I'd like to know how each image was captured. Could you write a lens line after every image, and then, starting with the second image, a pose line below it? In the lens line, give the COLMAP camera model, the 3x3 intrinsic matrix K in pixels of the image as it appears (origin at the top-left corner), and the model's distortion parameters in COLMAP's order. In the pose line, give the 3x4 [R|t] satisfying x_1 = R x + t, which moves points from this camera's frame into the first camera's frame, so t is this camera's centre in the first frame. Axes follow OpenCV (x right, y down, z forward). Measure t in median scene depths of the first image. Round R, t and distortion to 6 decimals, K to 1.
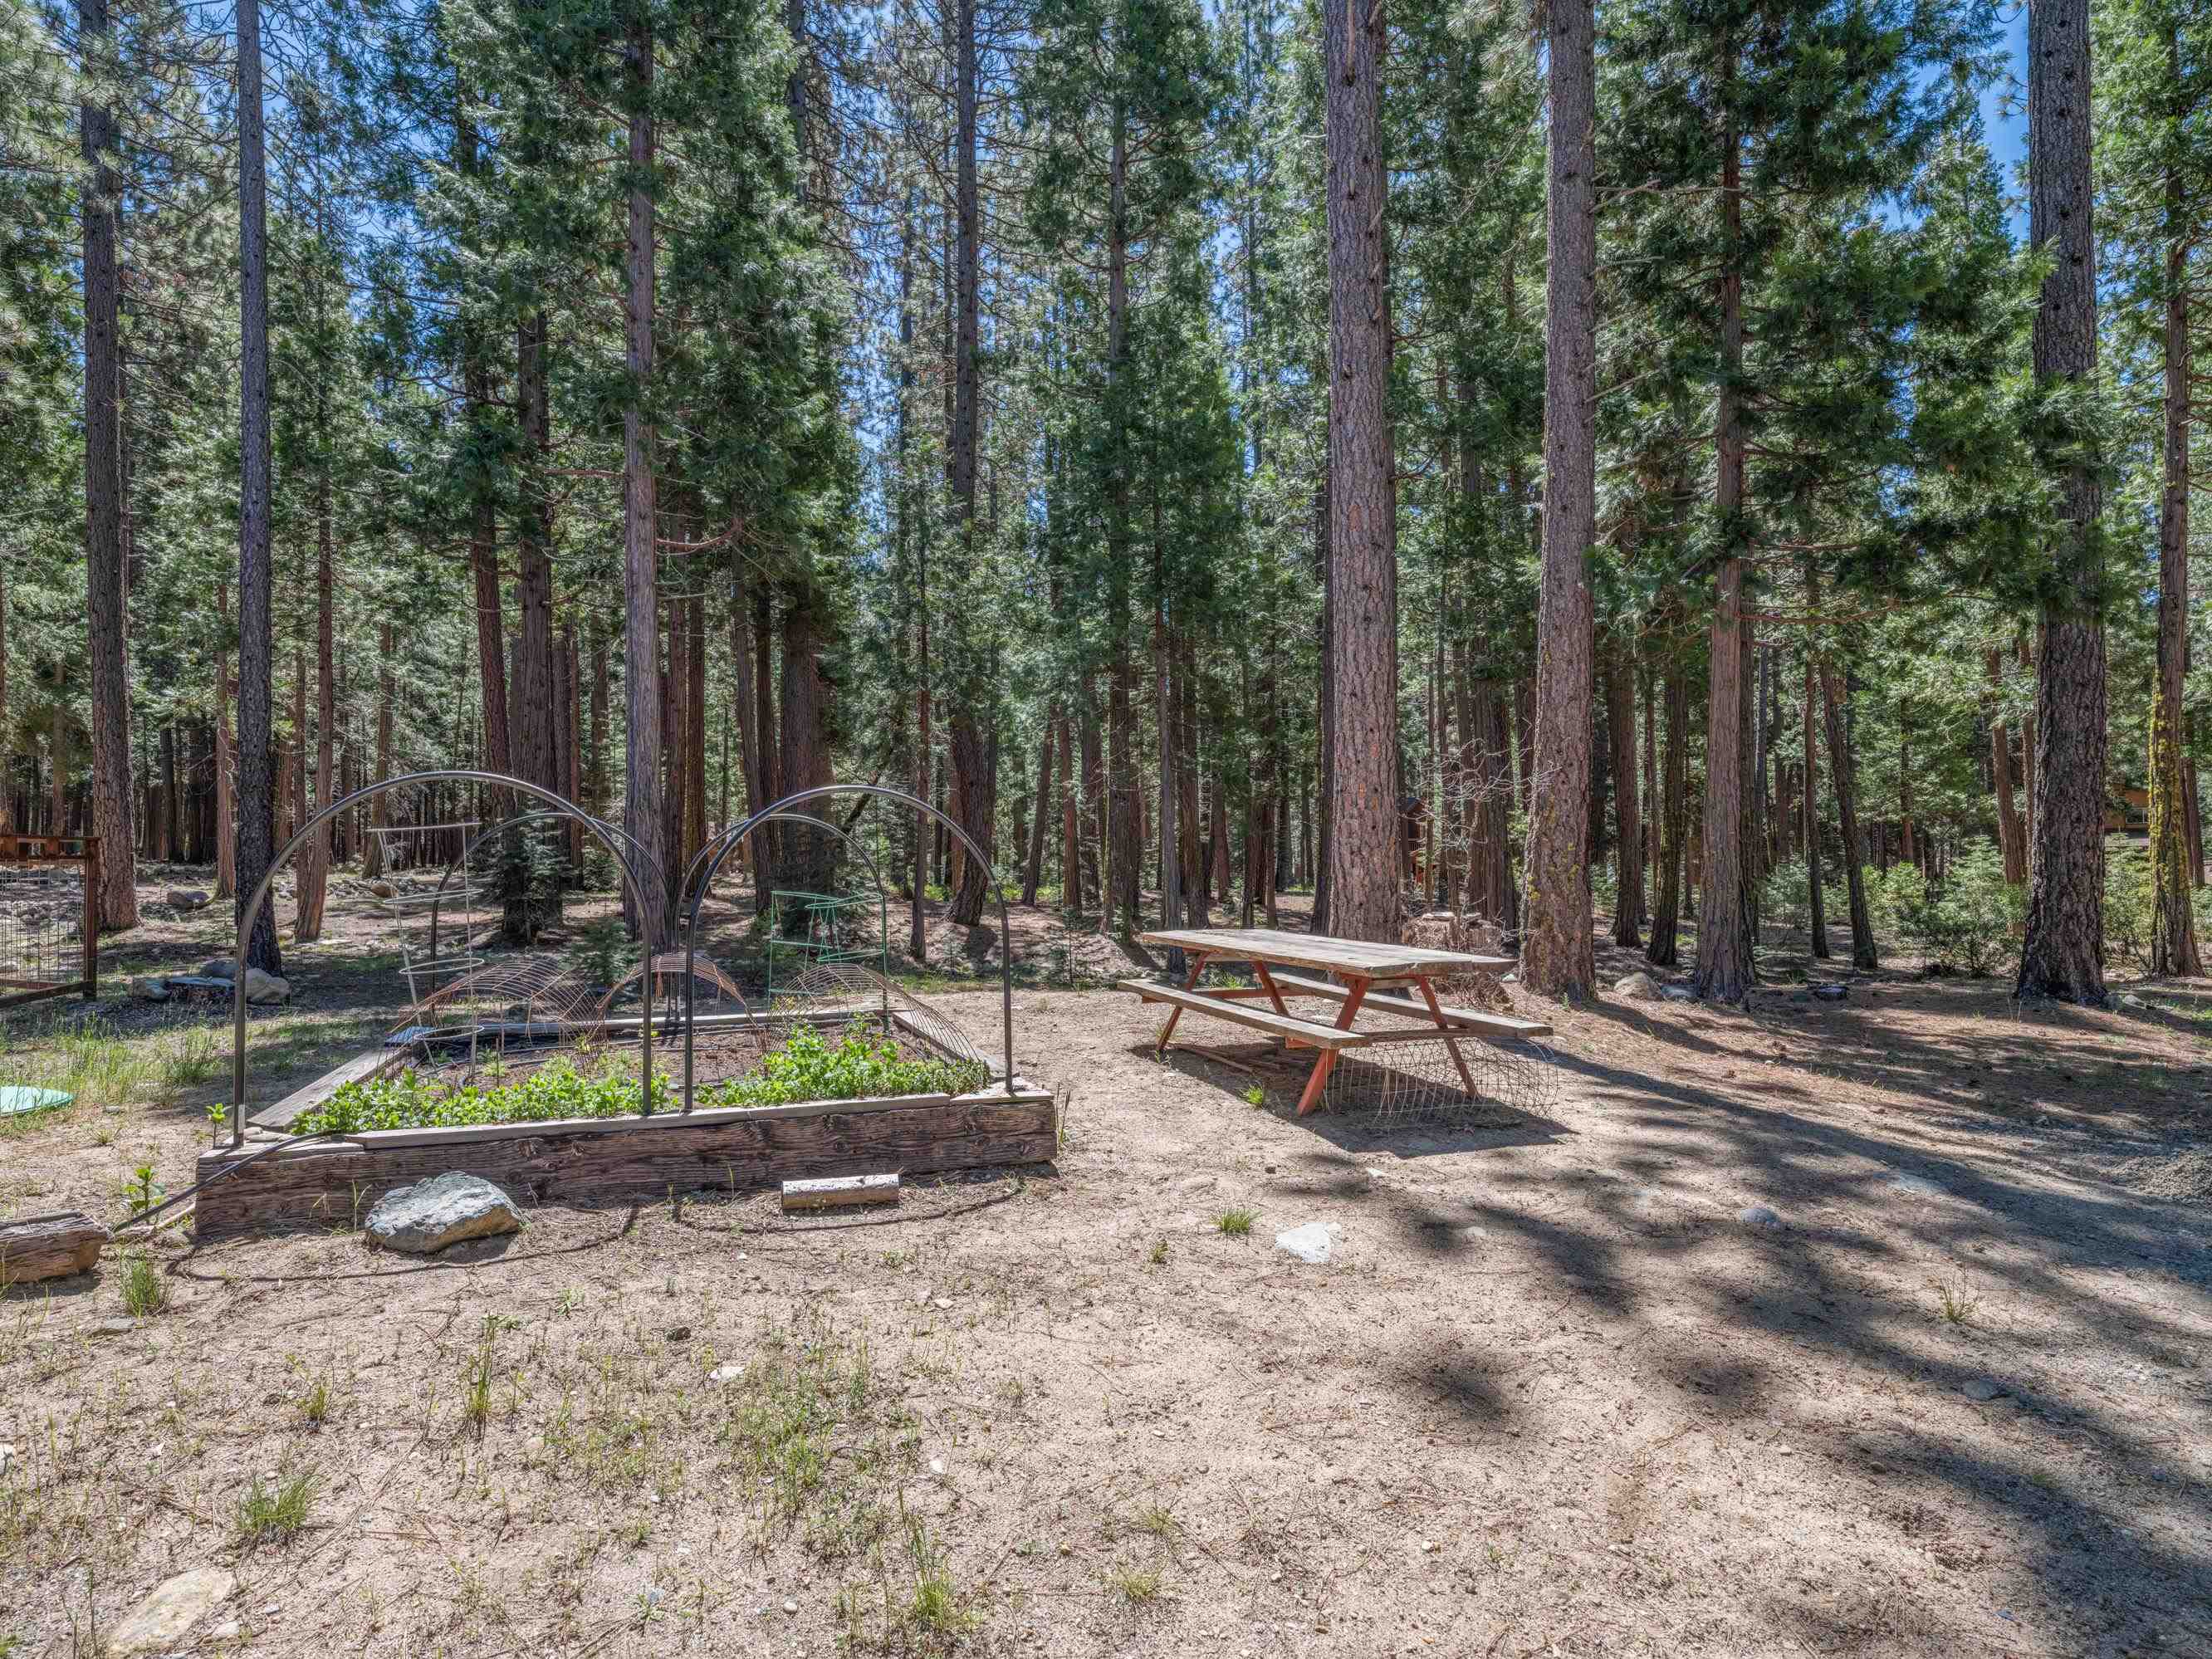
lens RADIAL K [[1185.9, 0, 1106.0], [0, 1185.9, 829.5], [0, 0, 1]] dist [-0.003098, -0.000997]
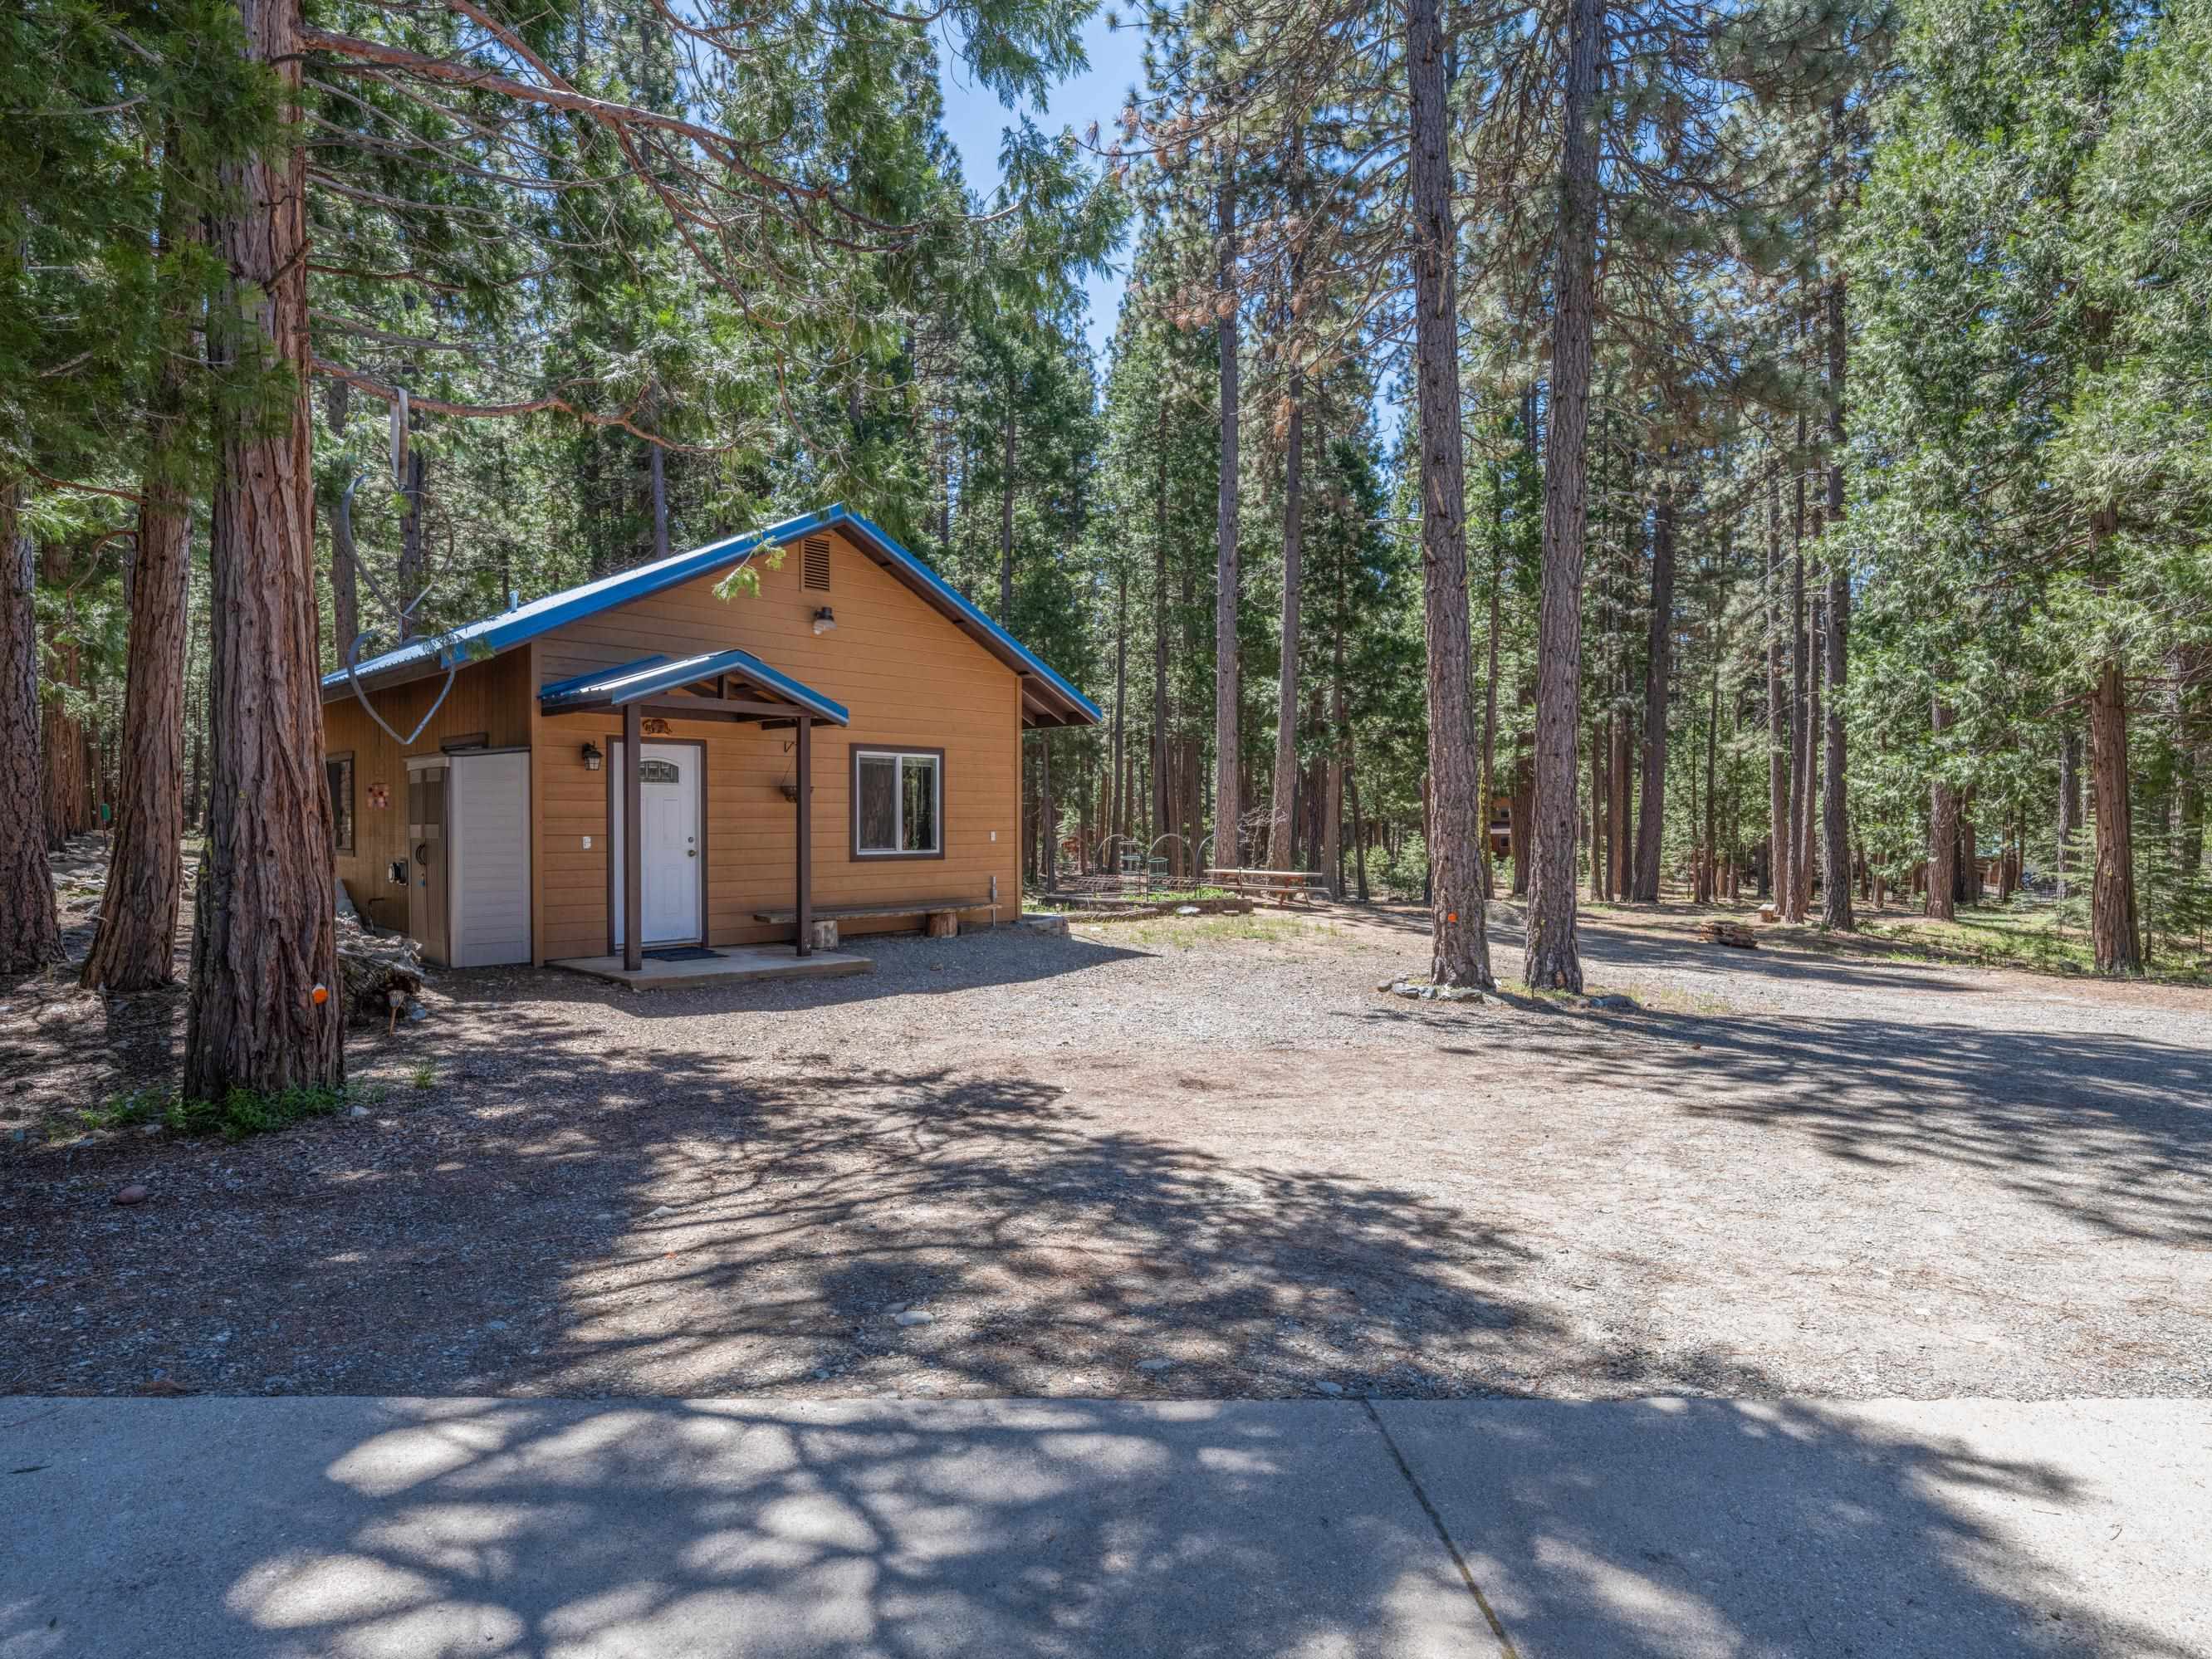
lens RADIAL K [[1185.9, 0, 1106.0], [0, 1185.9, 829.5], [0, 0, 1]] dist [-0.003098, -0.000997]
pose [[0.929639, -0.000089, 0.368471, -0.409278], [-0.005647, 0.999879, 0.014490, -0.020253], [-0.368427, -0.015551, 0.929526, -0.563599]]
